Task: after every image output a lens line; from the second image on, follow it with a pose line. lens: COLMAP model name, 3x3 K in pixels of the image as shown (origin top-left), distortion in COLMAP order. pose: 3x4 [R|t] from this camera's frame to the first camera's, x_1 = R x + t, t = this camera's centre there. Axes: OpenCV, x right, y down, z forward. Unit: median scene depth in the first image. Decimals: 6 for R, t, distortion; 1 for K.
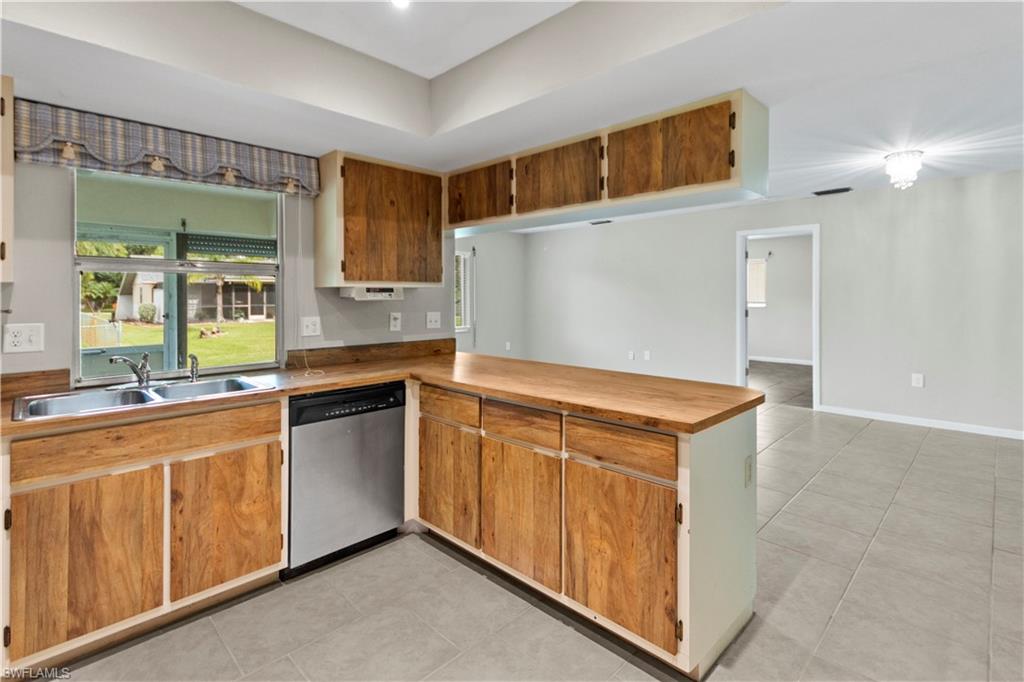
lens RADIAL K [[486.6, 0, 519.8], [0, 486.6, 297.6], [0, 0, 1]] dist [0.008063, 0.000897]
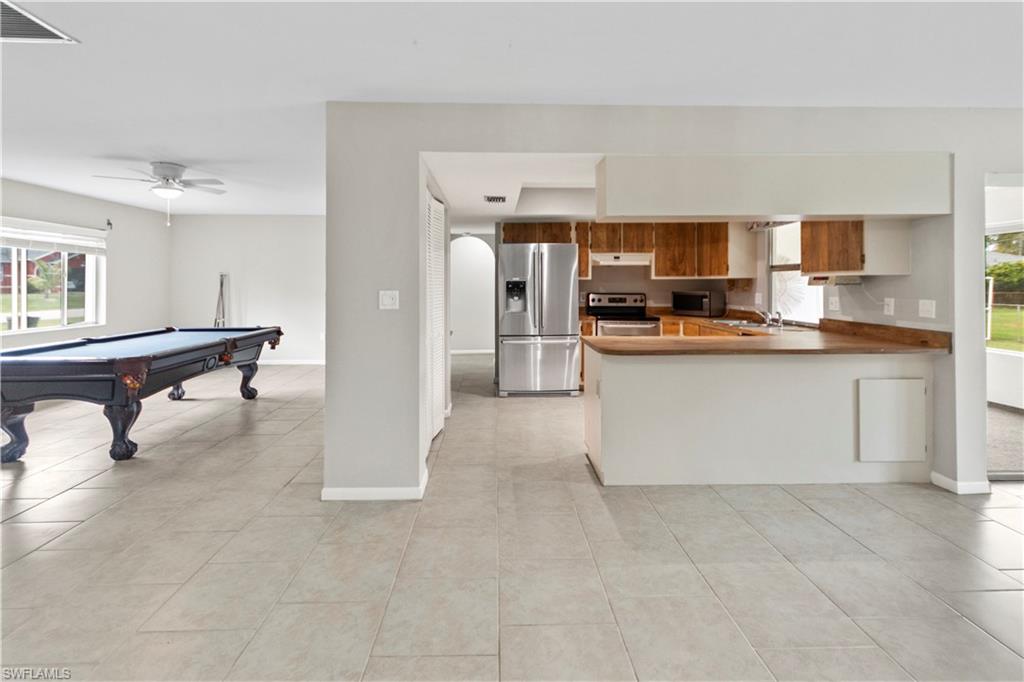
lens RADIAL K [[486.6, 0, 512.6], [0, 486.6, 293.7], [0, 0, 1]] dist [0.008063, 0.000897]
pose [[-0.685936, 0.021160, -0.727354, 1.321424], [0.003880, 0.999669, 0.025423, -0.011547], [0.727652, 0.014616, -0.685791, 1.356623]]
